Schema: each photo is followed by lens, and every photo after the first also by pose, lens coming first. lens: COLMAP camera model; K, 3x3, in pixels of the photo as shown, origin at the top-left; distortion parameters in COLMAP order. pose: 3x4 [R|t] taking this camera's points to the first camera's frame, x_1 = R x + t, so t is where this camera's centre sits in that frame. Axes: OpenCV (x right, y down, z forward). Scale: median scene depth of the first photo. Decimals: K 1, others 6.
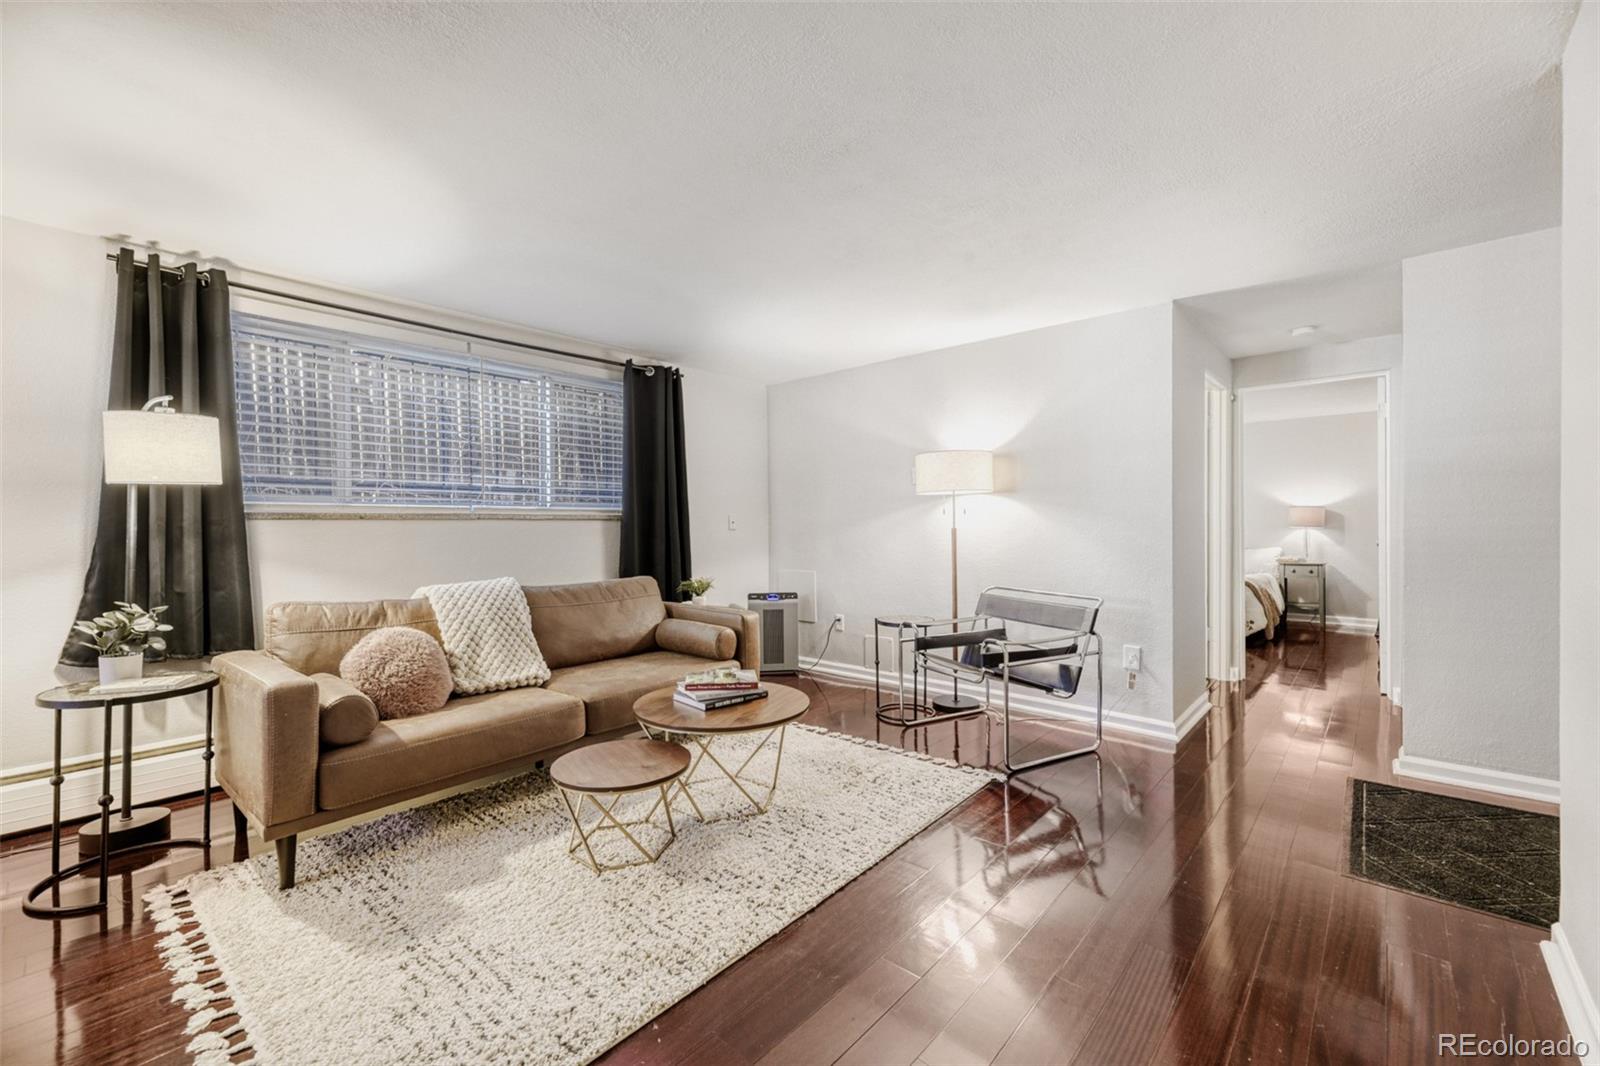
lens RADIAL K [[649.4, 0, 800.7], [0, 649.4, 524.4], [0, 0, 1]] dist [0.002654, -0.003157]
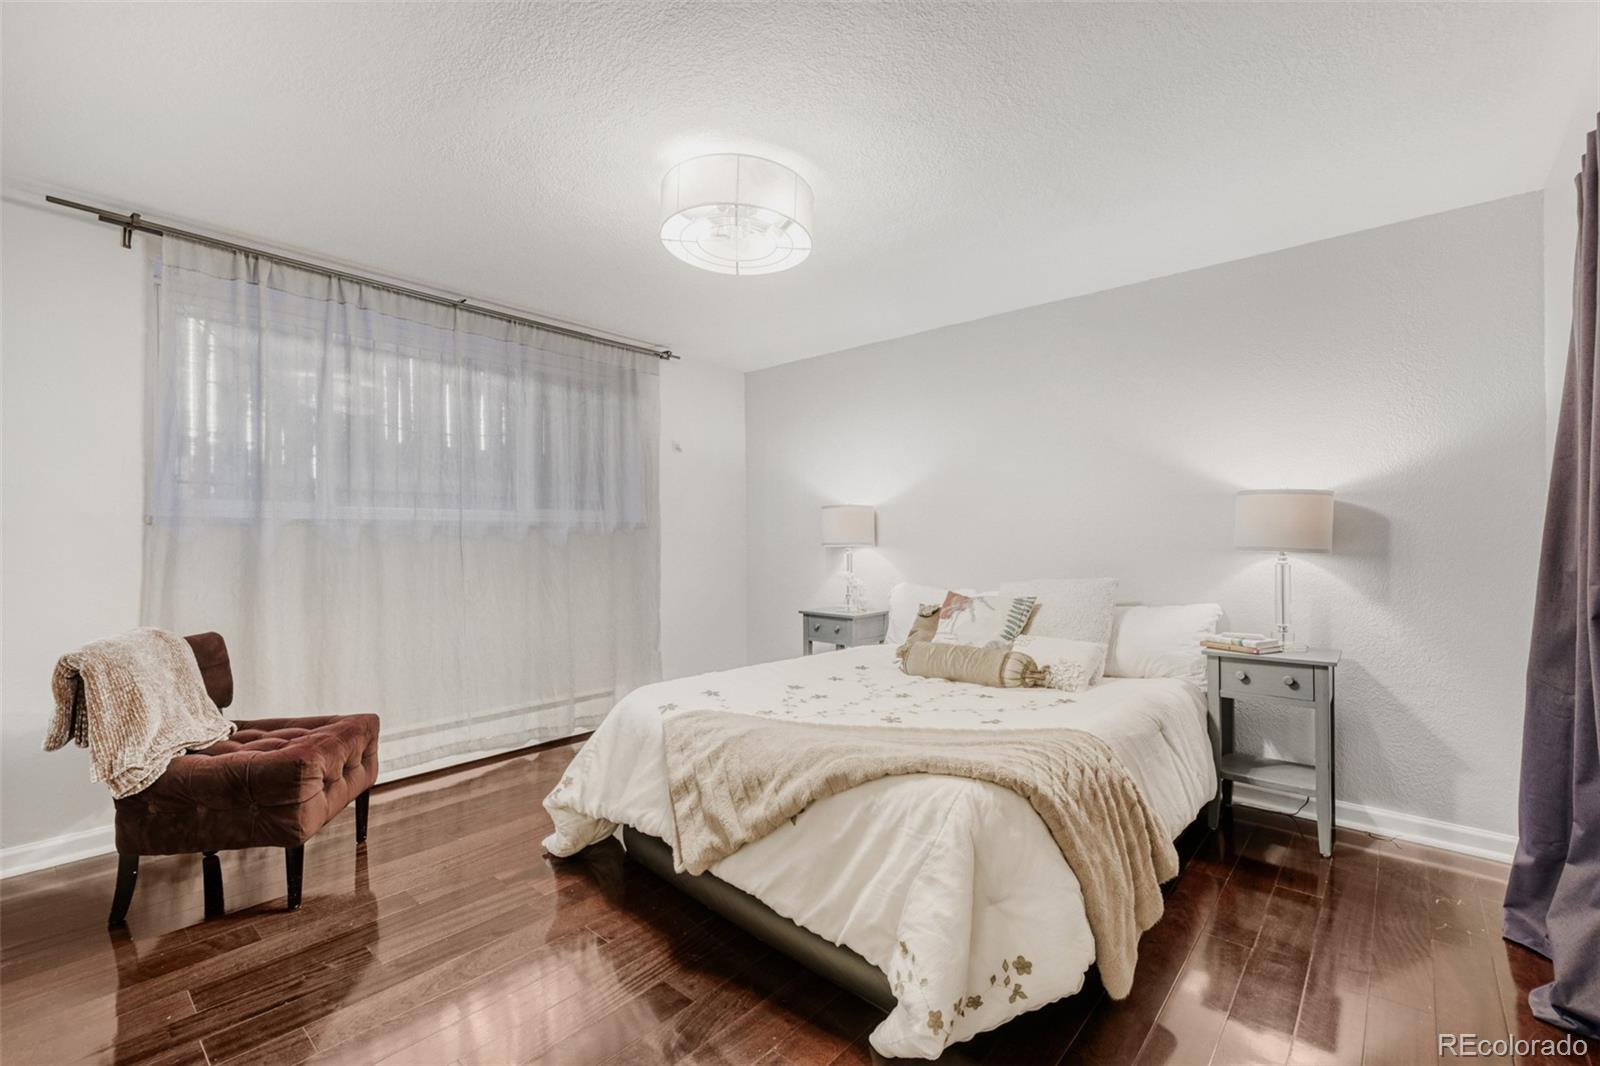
lens RADIAL K [[688.6, 0, 793.8], [0, 688.6, 536.6], [0, 0, 1]] dist [0.001708, 0.000115]
pose [[0.999911, 0.006814, 0.011498, 0.804101], [-0.006906, 0.999944, 0.007969, -0.007967], [-0.011443, -0.008048, 0.999902, 0.996256]]
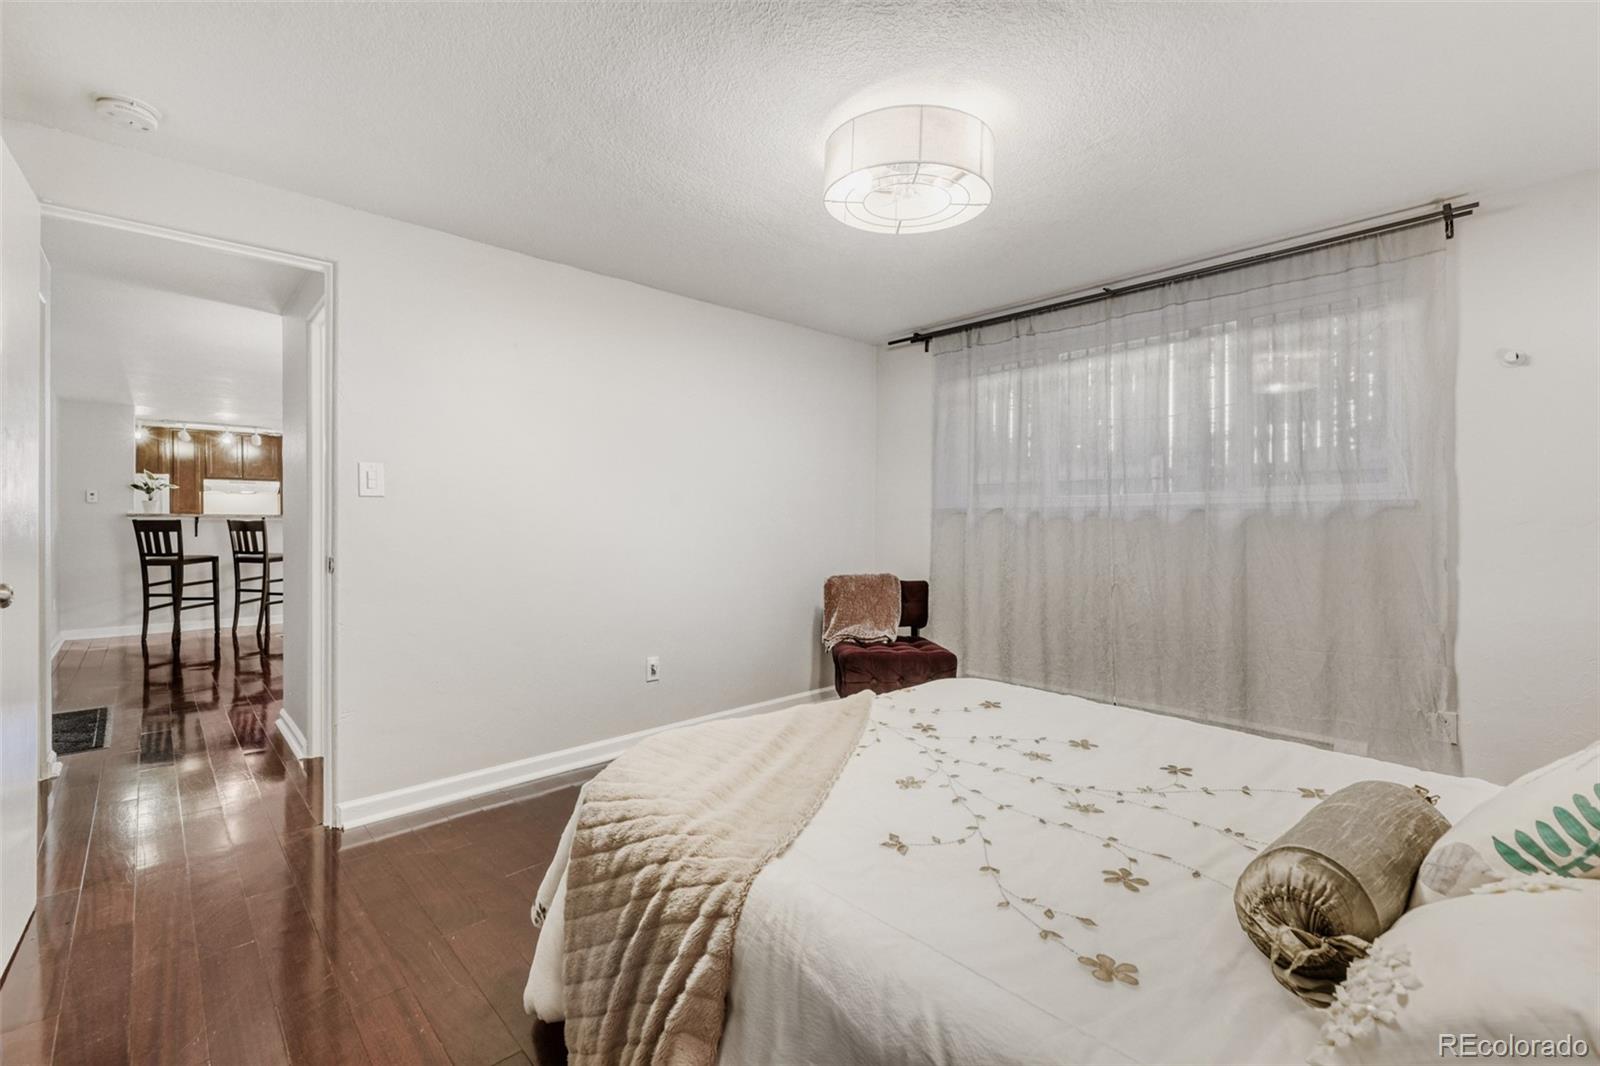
lens RADIAL K [[688.6, 0, 800.1], [0, 688.6, 526.0], [0, 0, 1]] dist [0.001708, 0.000115]
pose [[-0.087926, 0.016094, -0.995997, 1.235742], [0.007873, 0.999849, 0.015461, -0.008558], [0.996096, -0.006482, -0.088039, 1.469643]]
